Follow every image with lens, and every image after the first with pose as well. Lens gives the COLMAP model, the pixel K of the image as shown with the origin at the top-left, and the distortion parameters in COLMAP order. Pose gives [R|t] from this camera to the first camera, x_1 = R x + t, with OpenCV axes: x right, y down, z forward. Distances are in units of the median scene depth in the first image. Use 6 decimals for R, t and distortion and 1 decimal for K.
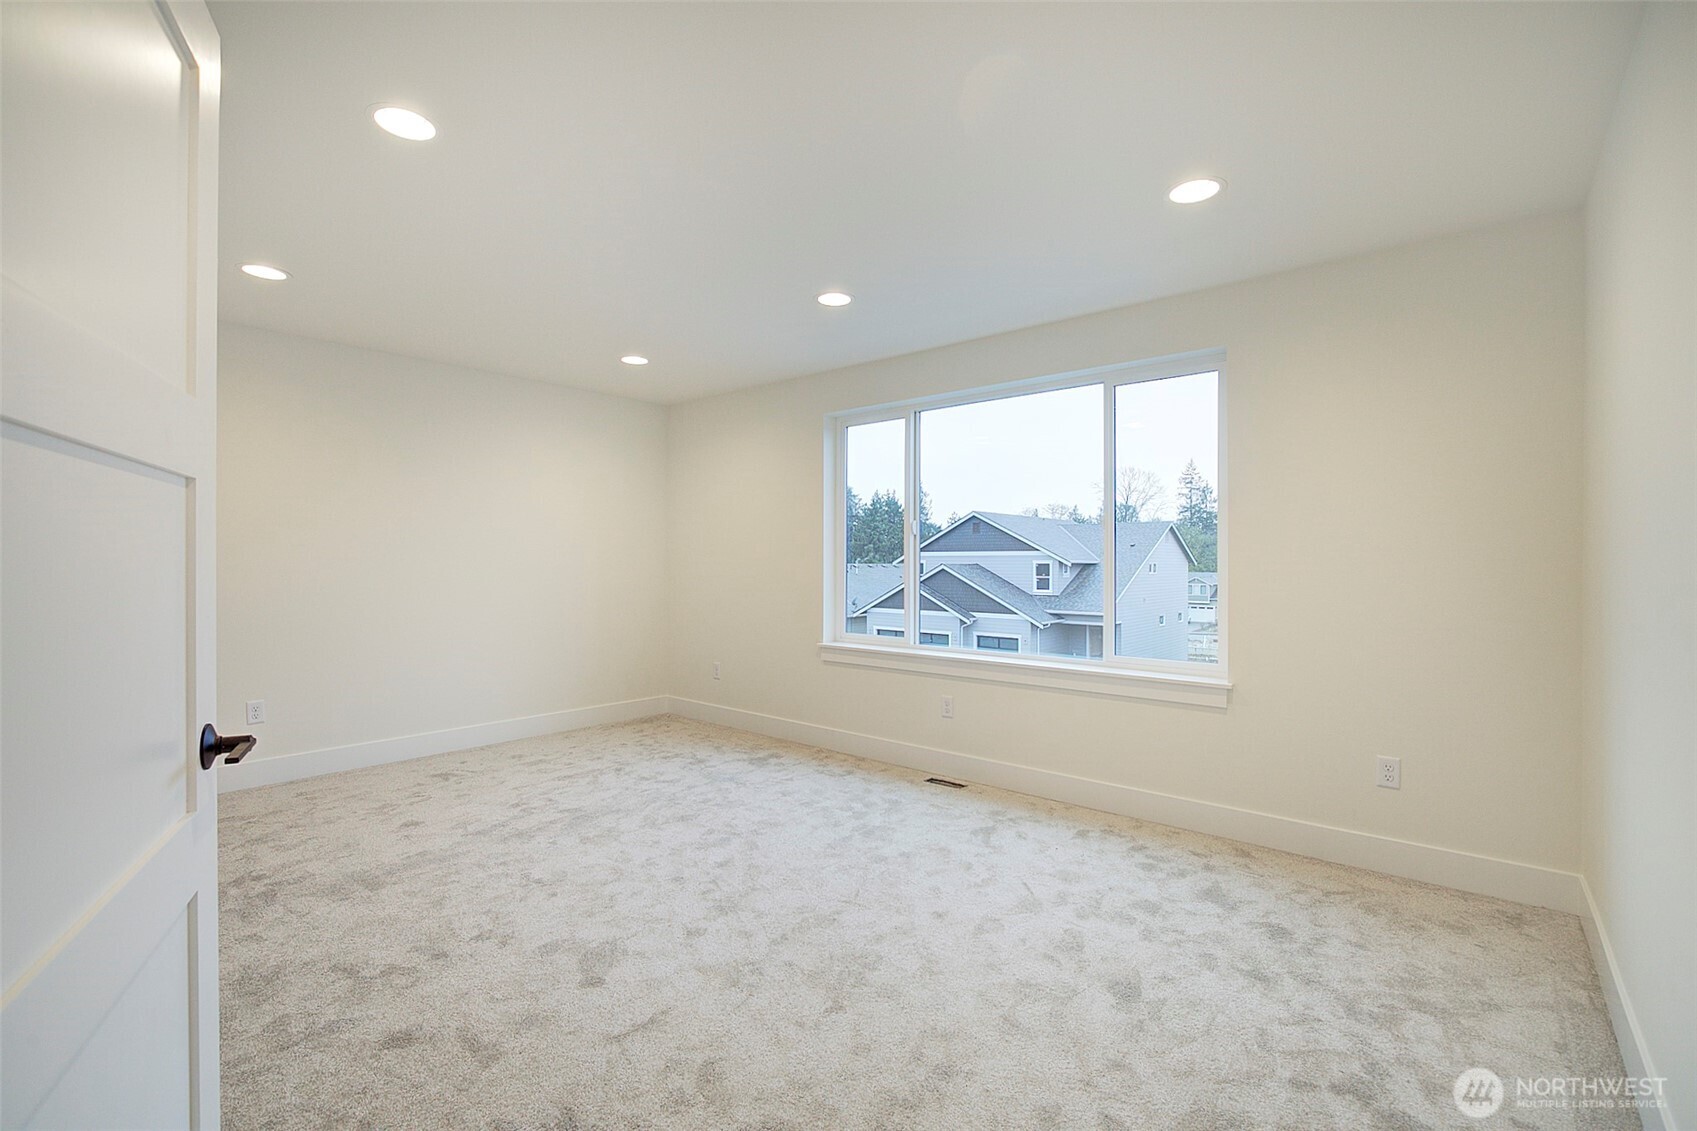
lens RADIAL K [[732.9, 0, 844.9], [0, 732.9, 558.3], [0, 0, 1]] dist [-0.010584, 0.000667]
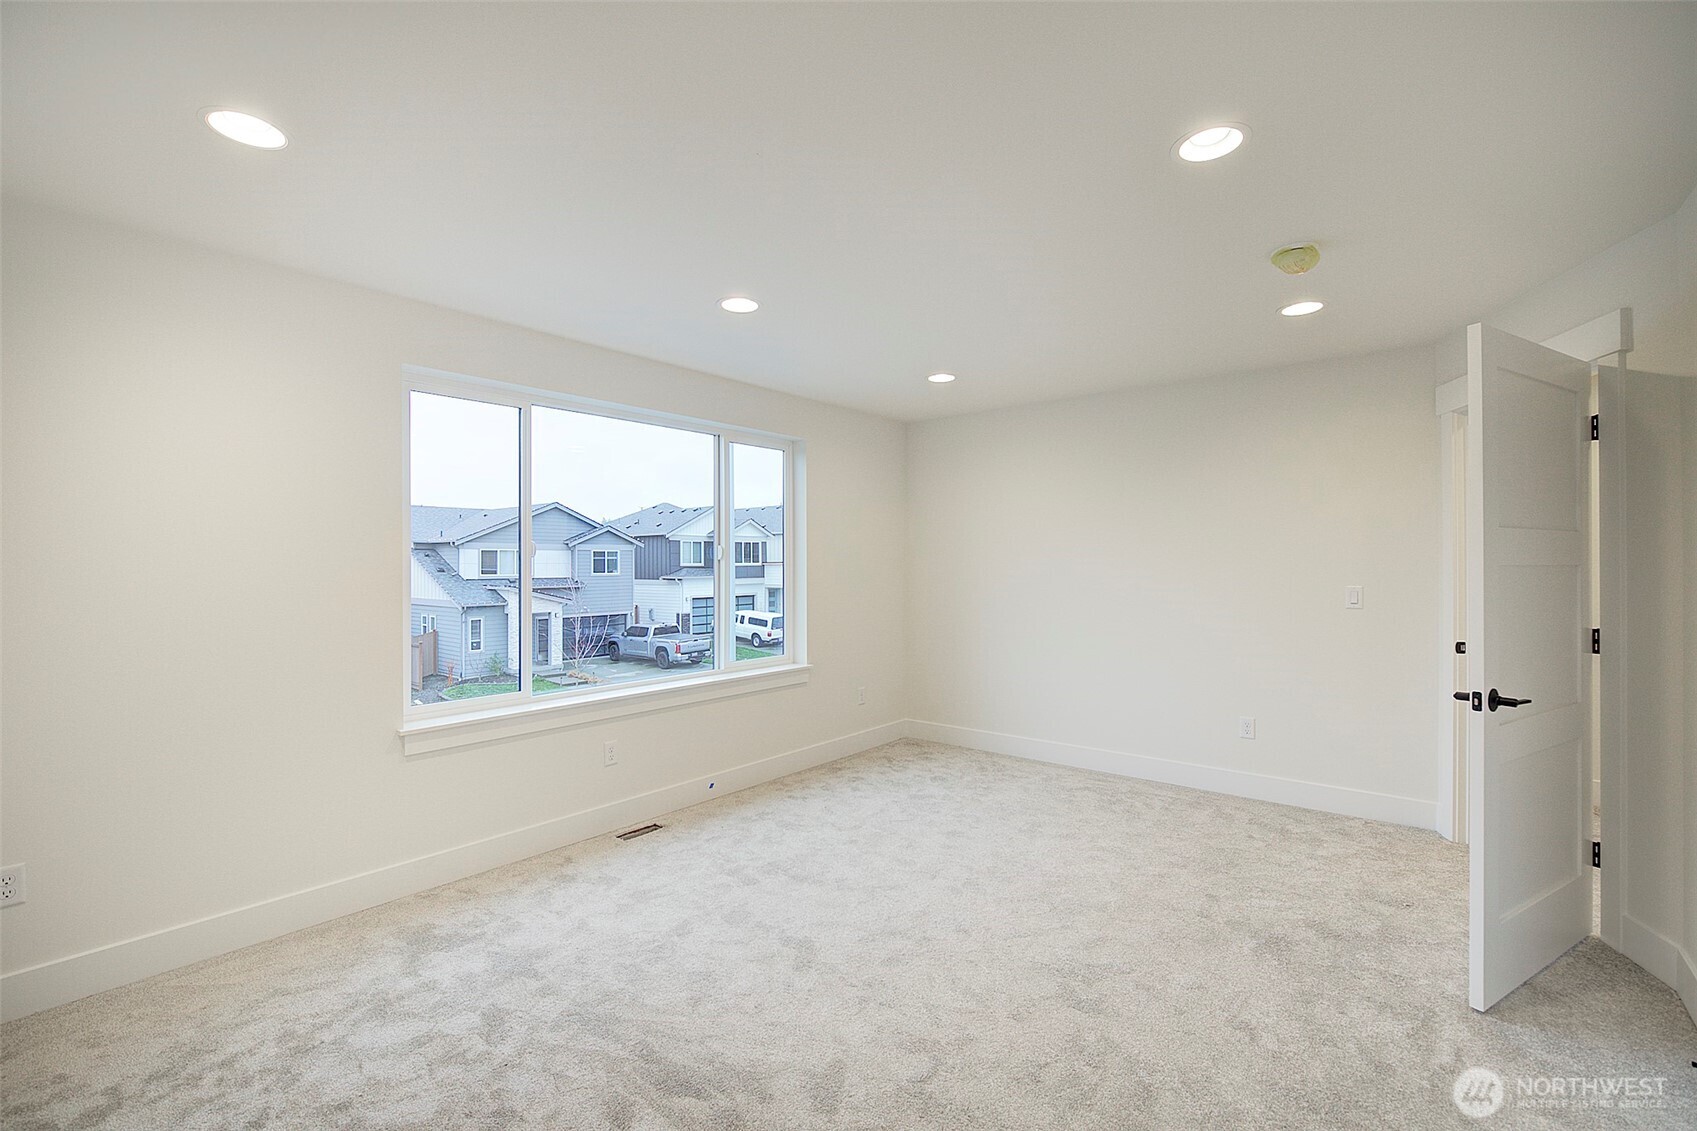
lens RADIAL K [[732.9, 0, 844.9], [0, 732.9, 558.3], [0, 0, 1]] dist [-0.010584, 0.000667]
pose [[-0.005879, 0.001615, 0.999981, -0.914891], [-0.002272, 0.999996, -0.001629, -0.042649], [-0.999980, -0.002281, -0.005875, 0.870985]]
